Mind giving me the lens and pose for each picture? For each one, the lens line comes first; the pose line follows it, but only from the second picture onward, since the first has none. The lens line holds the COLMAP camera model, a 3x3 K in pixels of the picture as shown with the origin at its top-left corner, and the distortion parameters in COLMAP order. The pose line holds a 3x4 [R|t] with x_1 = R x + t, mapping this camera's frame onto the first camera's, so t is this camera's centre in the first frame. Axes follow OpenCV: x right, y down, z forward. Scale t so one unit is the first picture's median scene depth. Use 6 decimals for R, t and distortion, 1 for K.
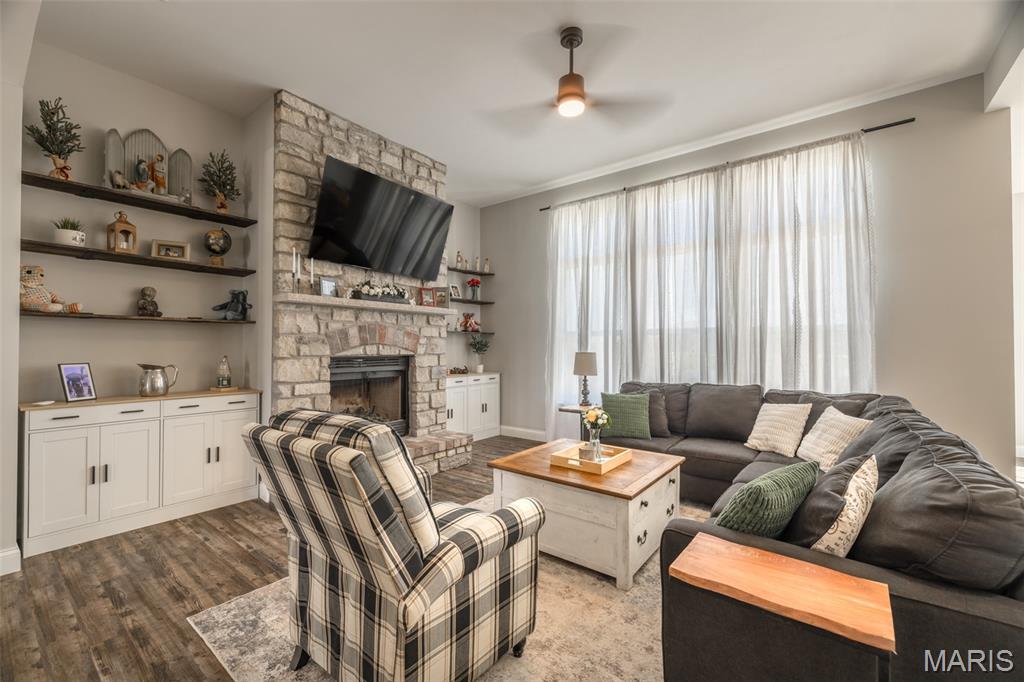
lens RADIAL K [[426.0, 0, 506.5], [0, 426.0, 341.8], [0, 0, 1]] dist [-0.001539, -0.000635]
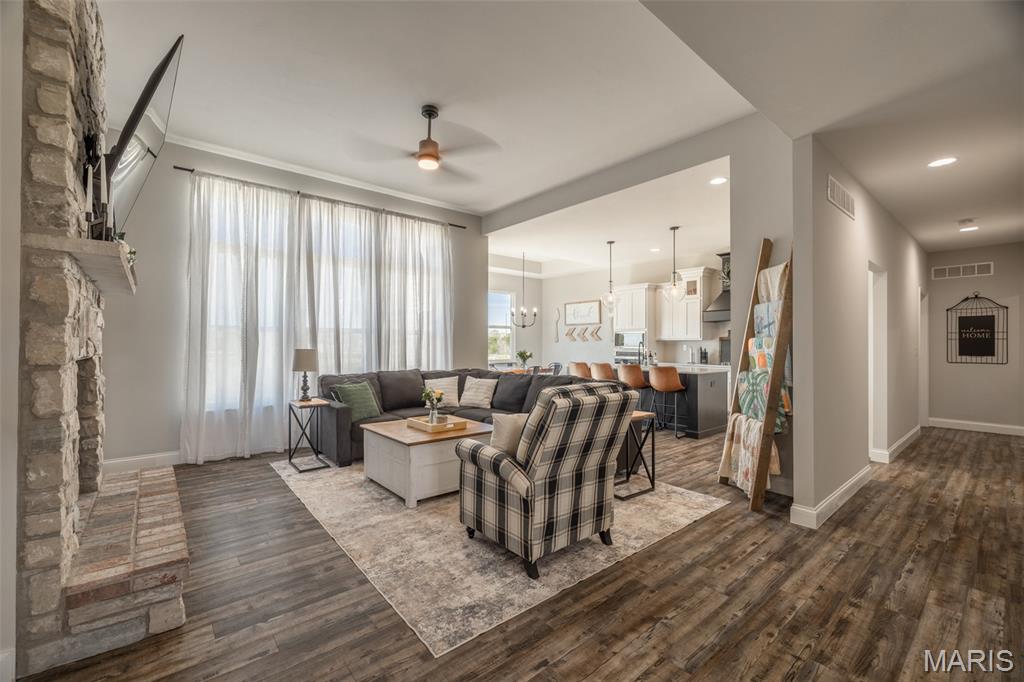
lens RADIAL K [[426.2, 0, 508.7], [0, 426.2, 340.9], [0, 0, 1]] dist [-0.001088, -0.000206]
pose [[0.203048, 0.007760, 0.979138, -0.766983], [-0.015095, 0.999875, -0.004794, 0.002947], [-0.979053, -0.013807, 0.203139, 0.334096]]
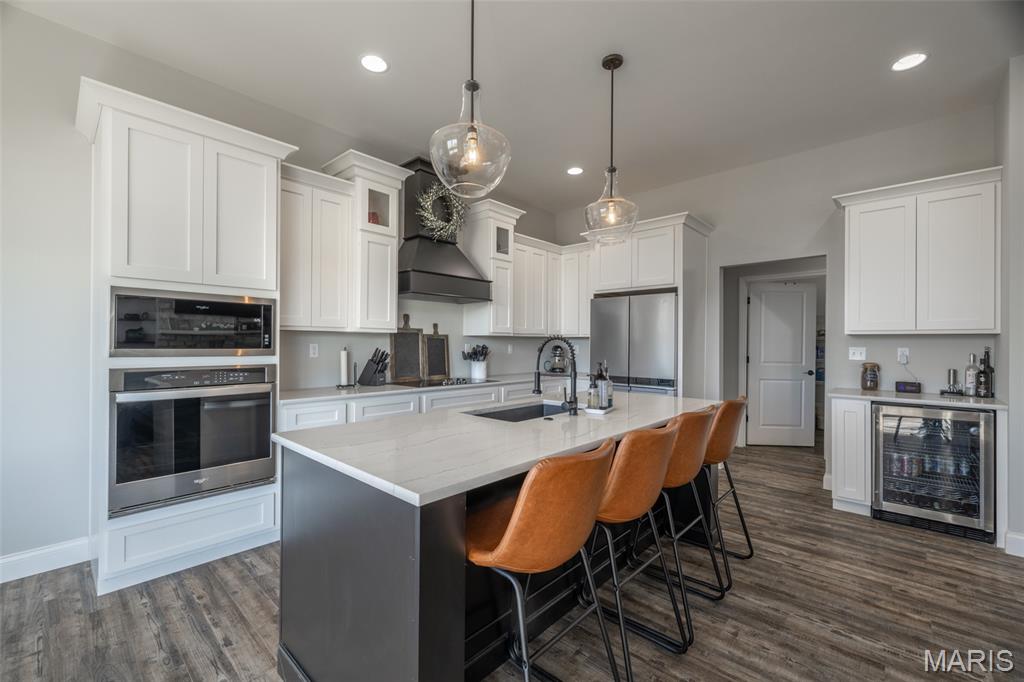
lens RADIAL K [[426.0, 0, 506.5], [0, 426.0, 341.8], [0, 0, 1]] dist [-0.001539, -0.000635]
pose [[-0.996786, -0.005861, 0.079891, 1.035256], [-0.007002, 0.999877, -0.014003, 0.006536], [-0.079799, -0.014517, -0.996705, 0.720059]]
